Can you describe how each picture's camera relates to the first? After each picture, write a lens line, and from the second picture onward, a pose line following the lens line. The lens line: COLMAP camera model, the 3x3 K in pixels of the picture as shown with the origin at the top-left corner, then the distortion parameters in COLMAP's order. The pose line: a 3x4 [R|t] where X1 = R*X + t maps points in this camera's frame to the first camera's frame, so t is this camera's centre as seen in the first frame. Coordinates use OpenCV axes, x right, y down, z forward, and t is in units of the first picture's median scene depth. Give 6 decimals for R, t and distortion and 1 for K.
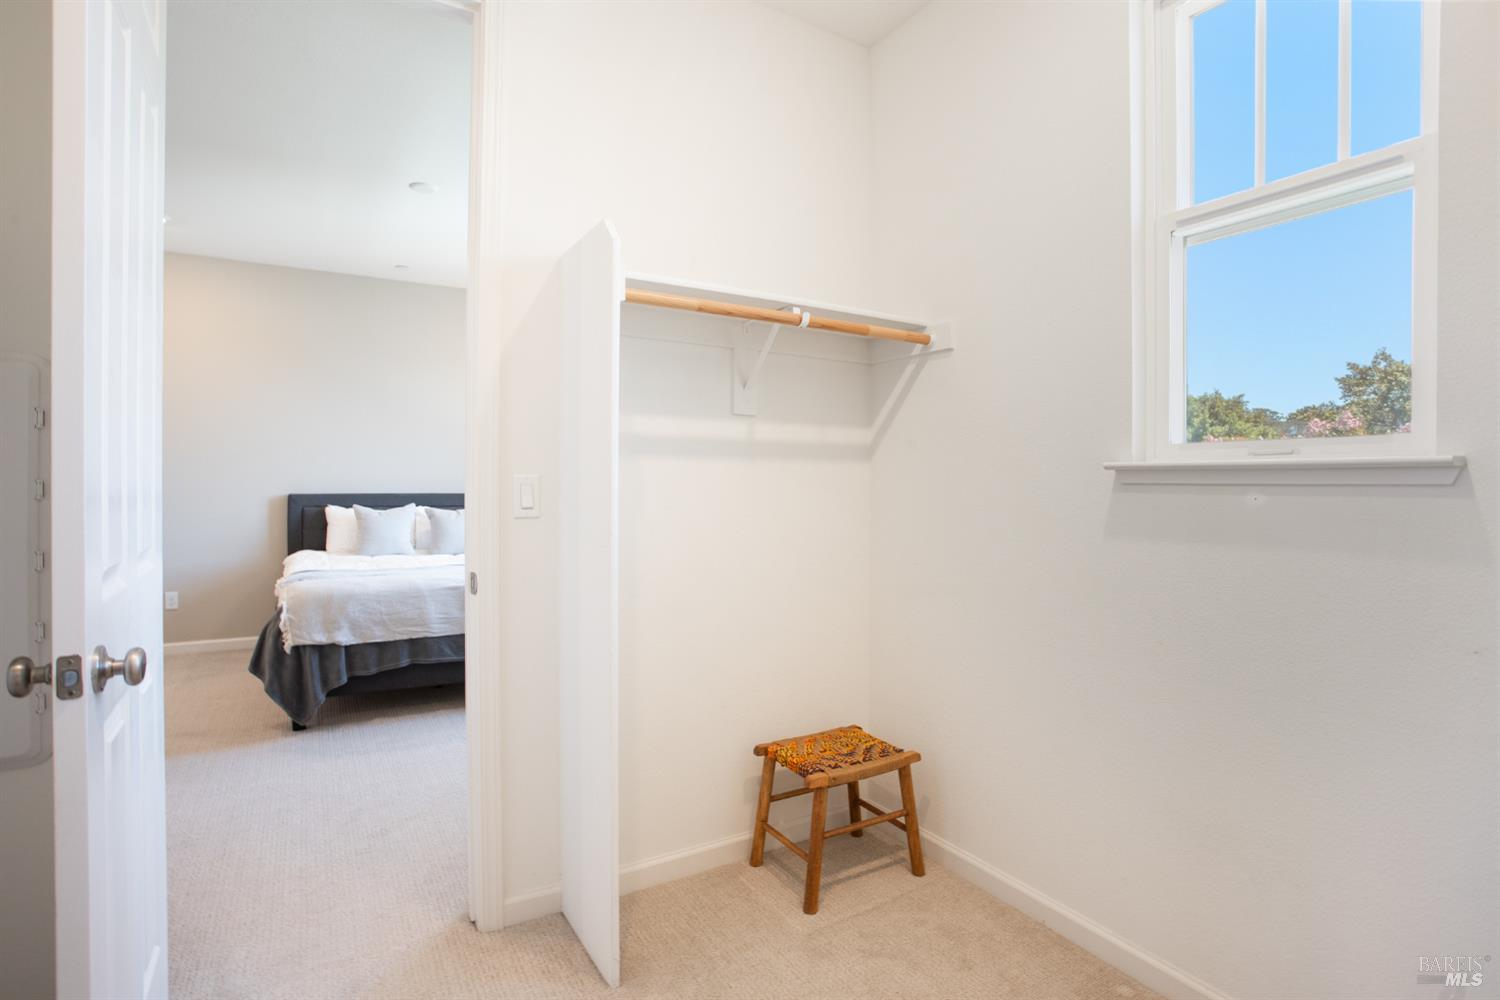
lens RADIAL K [[778.5, 0, 749.4], [0, 778.5, 479.7], [0, 0, 1]] dist [-0.000708, -0.000074]
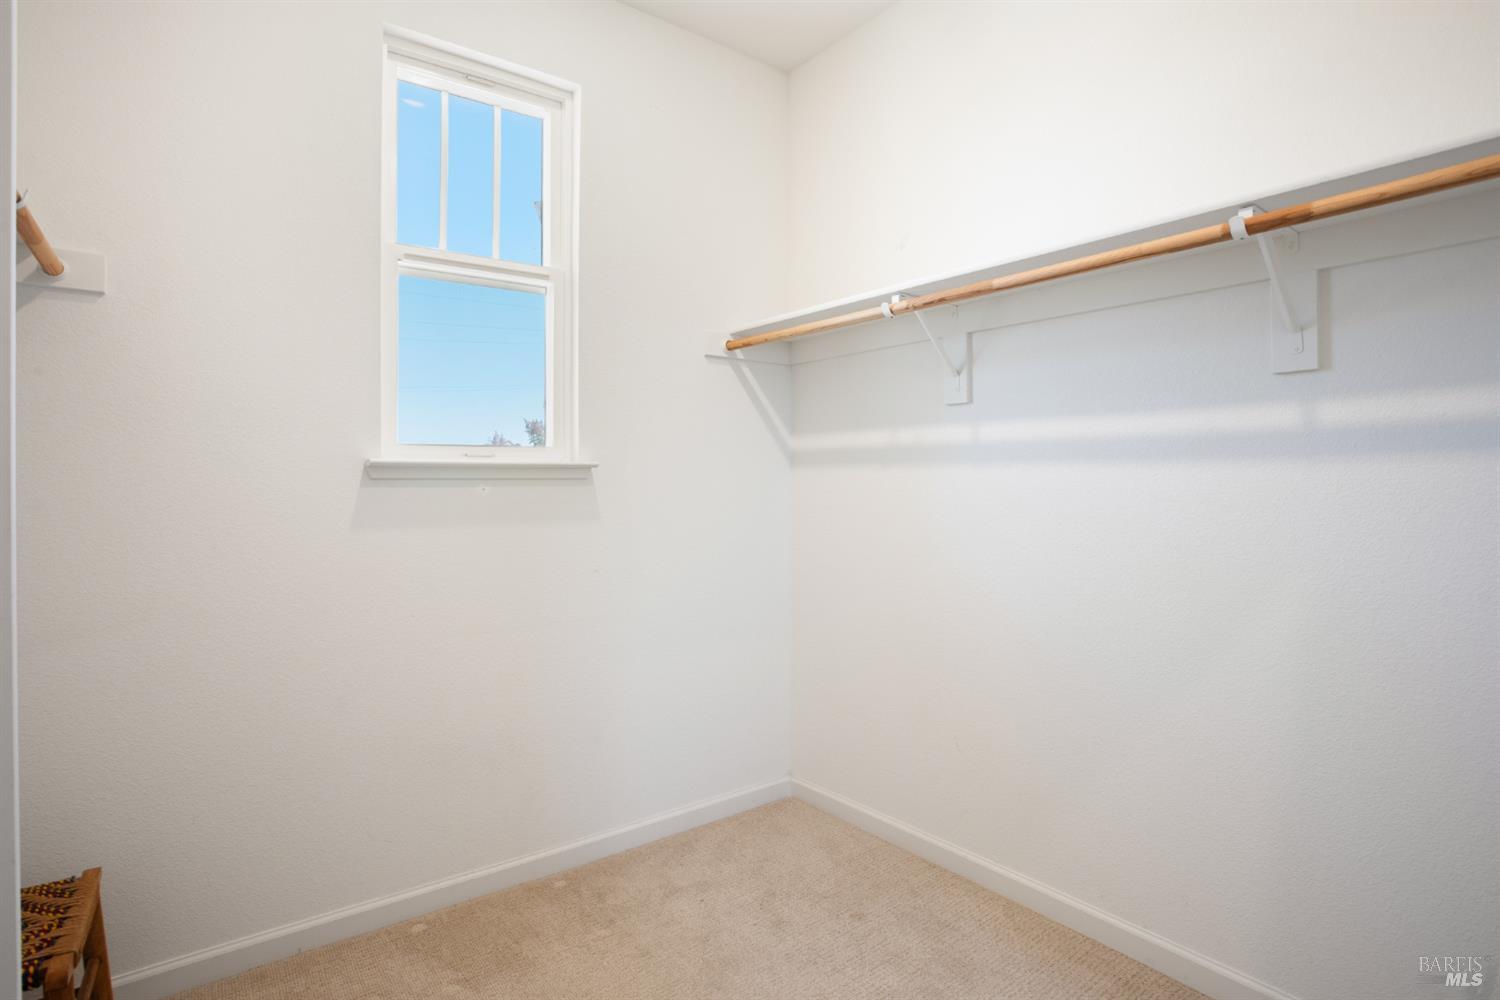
lens RADIAL K [[778.5, 0, 749.4], [0, 778.5, 479.7], [0, 0, 1]] dist [-0.000708, -0.000074]
pose [[-0.109212, 0.005100, 0.994005, -0.649974], [0.005488, 0.999975, -0.004528, 0.014230], [-0.994003, 0.004960, -0.109237, 0.602927]]
